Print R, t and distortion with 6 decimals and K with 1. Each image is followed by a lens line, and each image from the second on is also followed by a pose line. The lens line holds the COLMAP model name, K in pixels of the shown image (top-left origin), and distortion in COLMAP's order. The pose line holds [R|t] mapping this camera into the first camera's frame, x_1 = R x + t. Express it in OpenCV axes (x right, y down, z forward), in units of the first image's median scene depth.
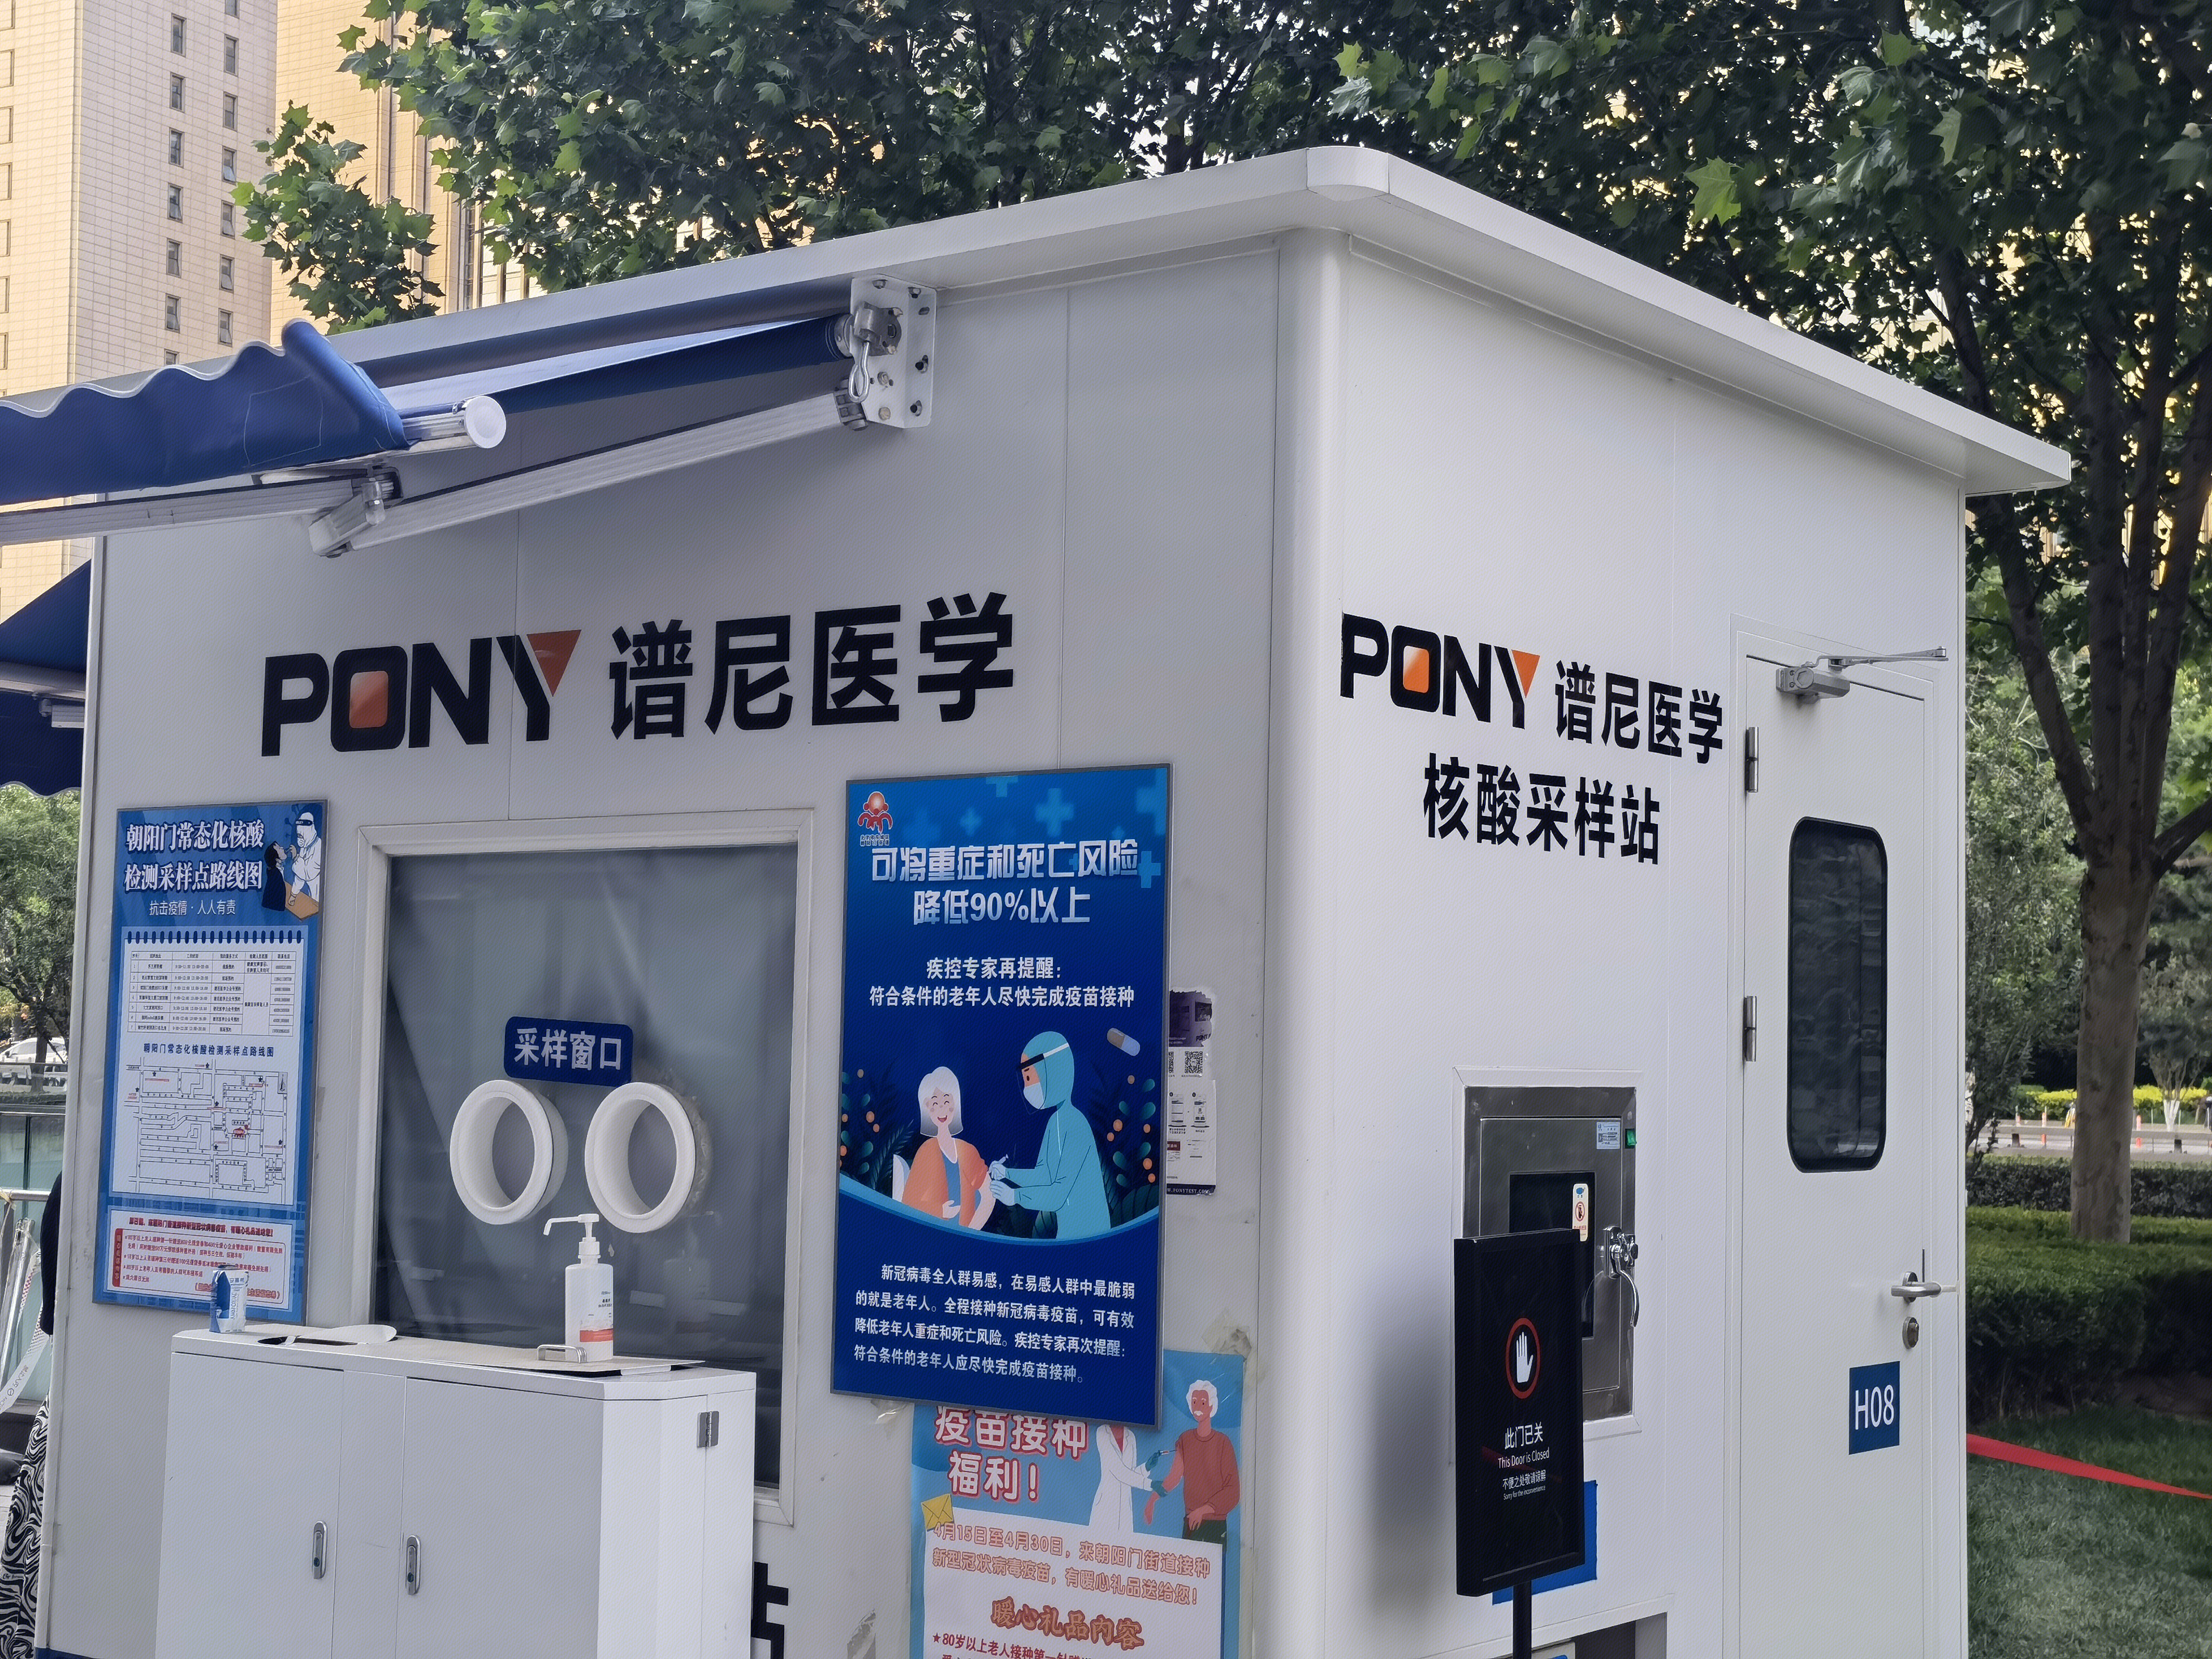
lens RADIAL K [[3150.3, 0, 1105.1], [0, 3150.3, 812.8], [0, 0, 1]] dist [0.006022, 0.000000]
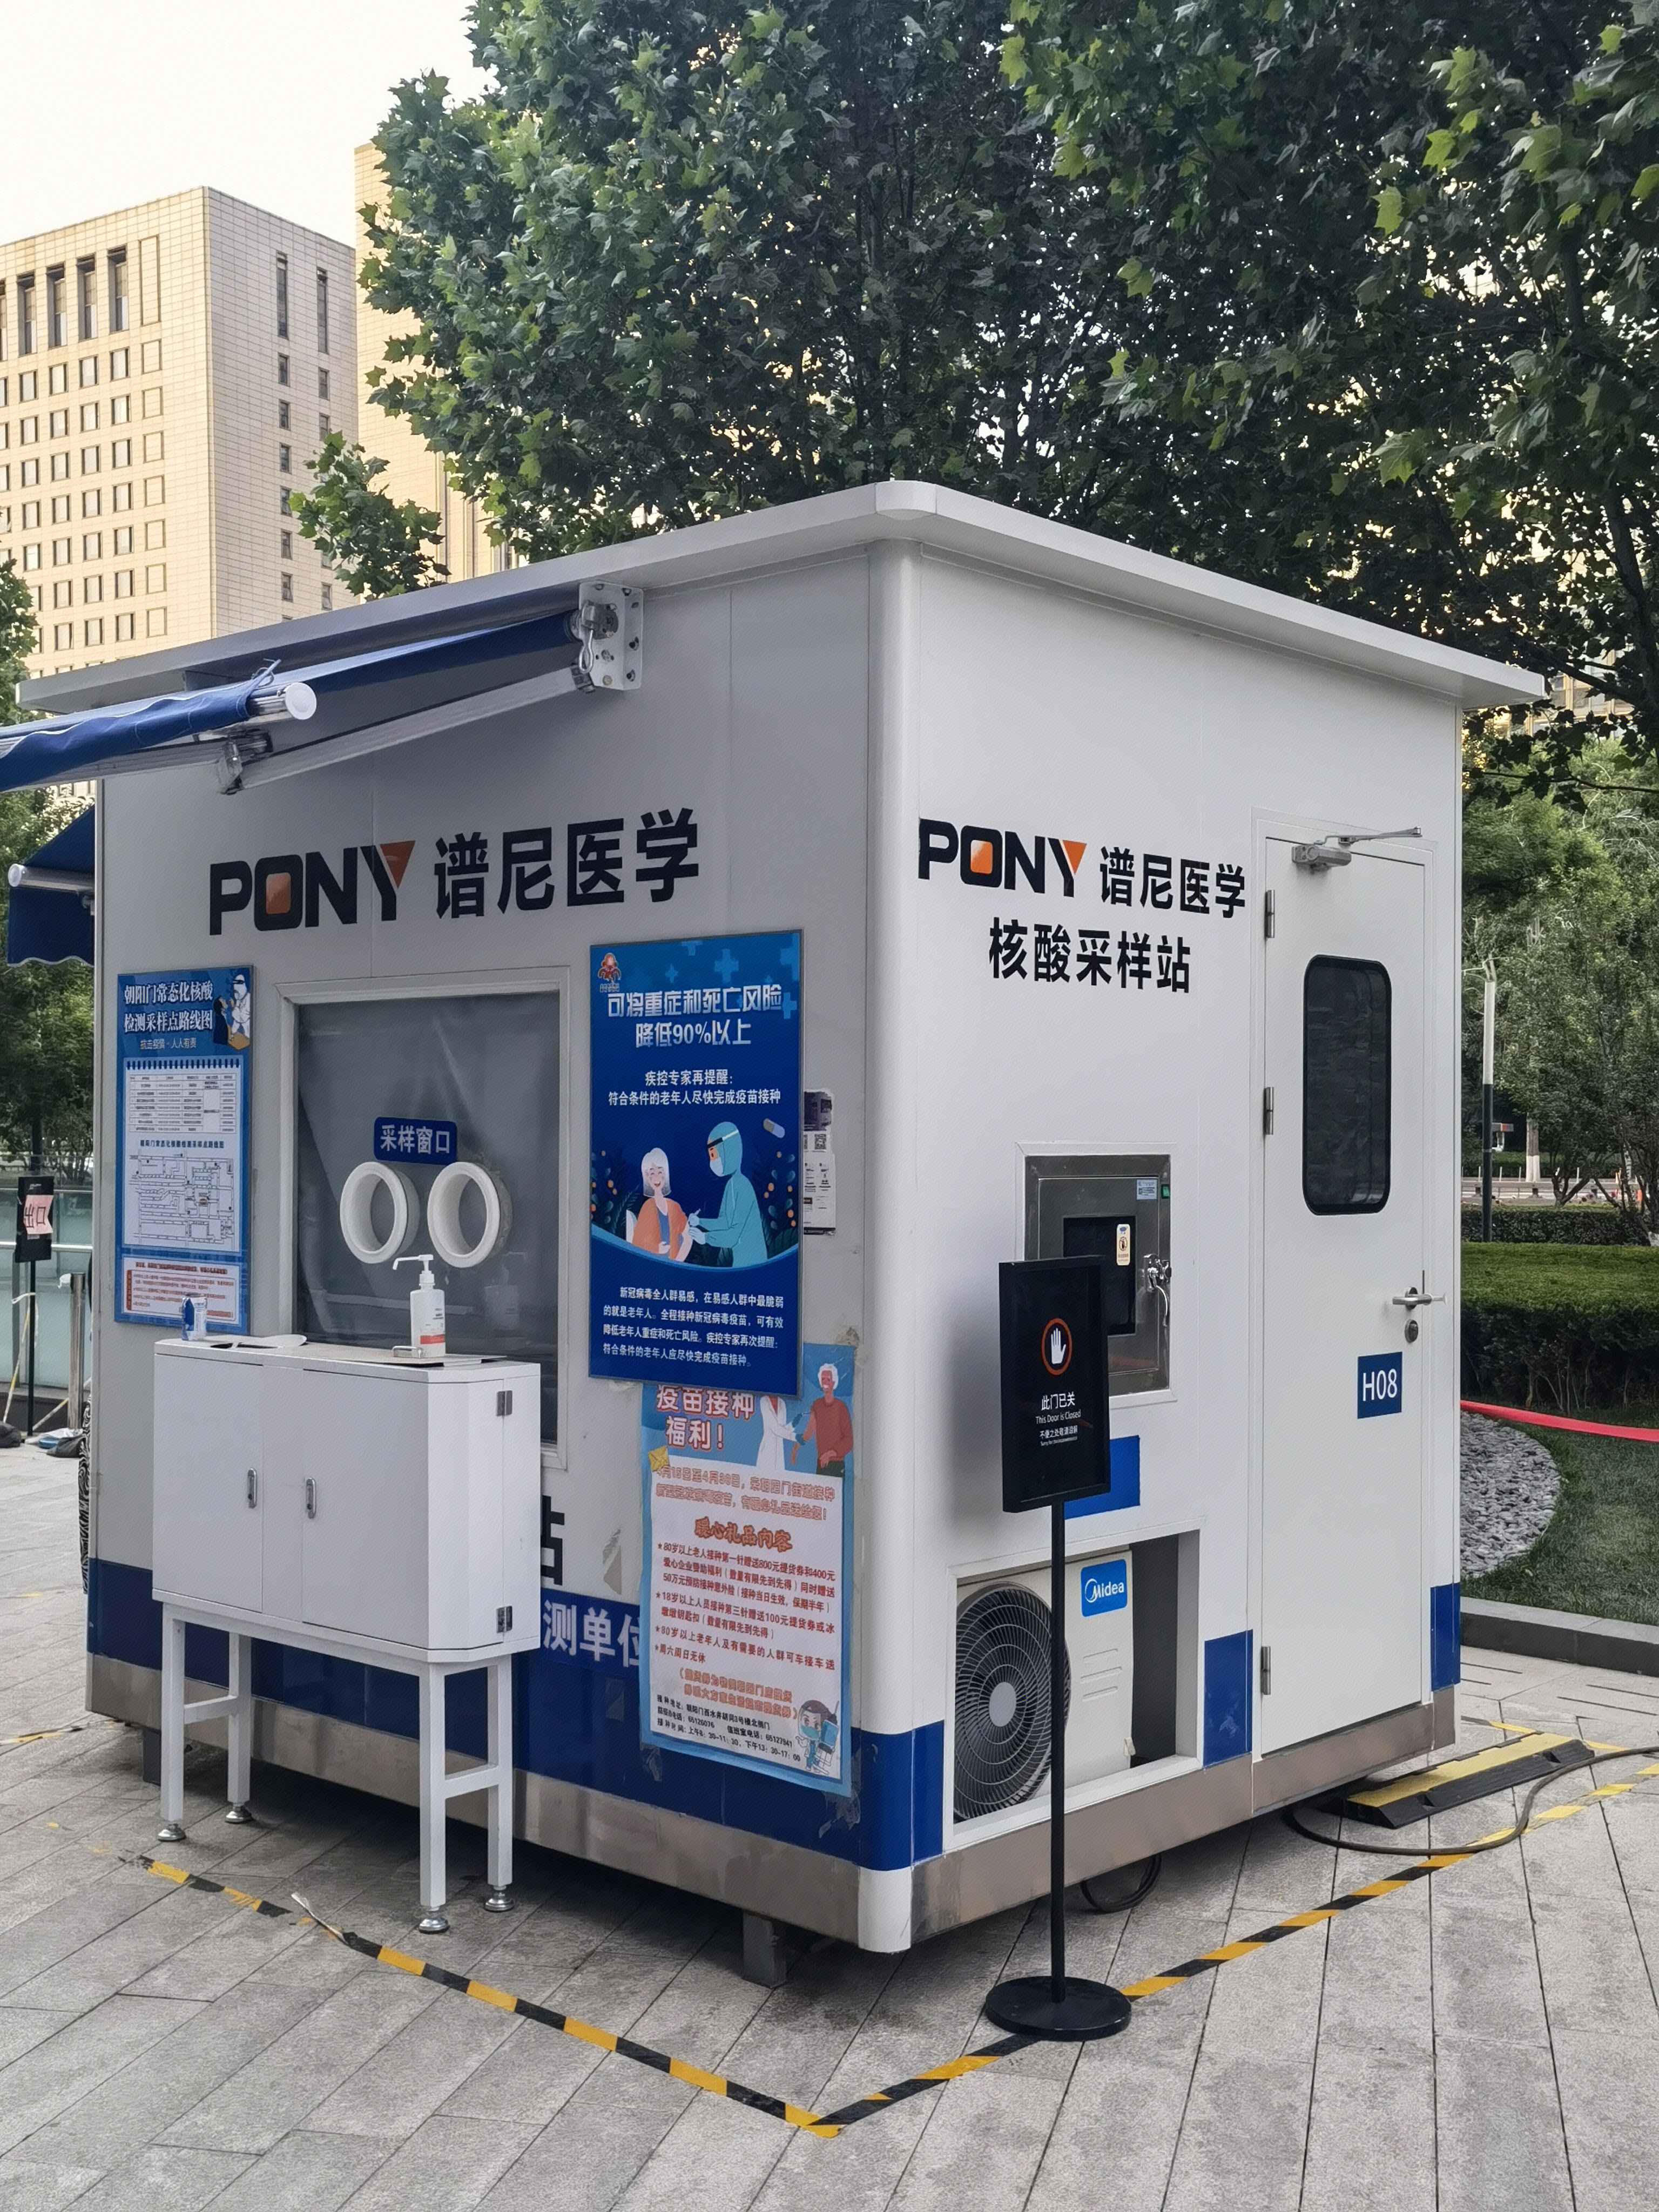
lens RADIAL K [[2425.1, 0, 832.4], [0, 2425.1, 1129.9], [0, 0, 1]] dist [0.019260, 0.000000]
pose [[0.996746, -0.015852, -0.079031, 0.105418], [0.021502, 0.997233, 0.071163, -0.002756], [0.077685, -0.072631, 0.994329, -0.069830]]
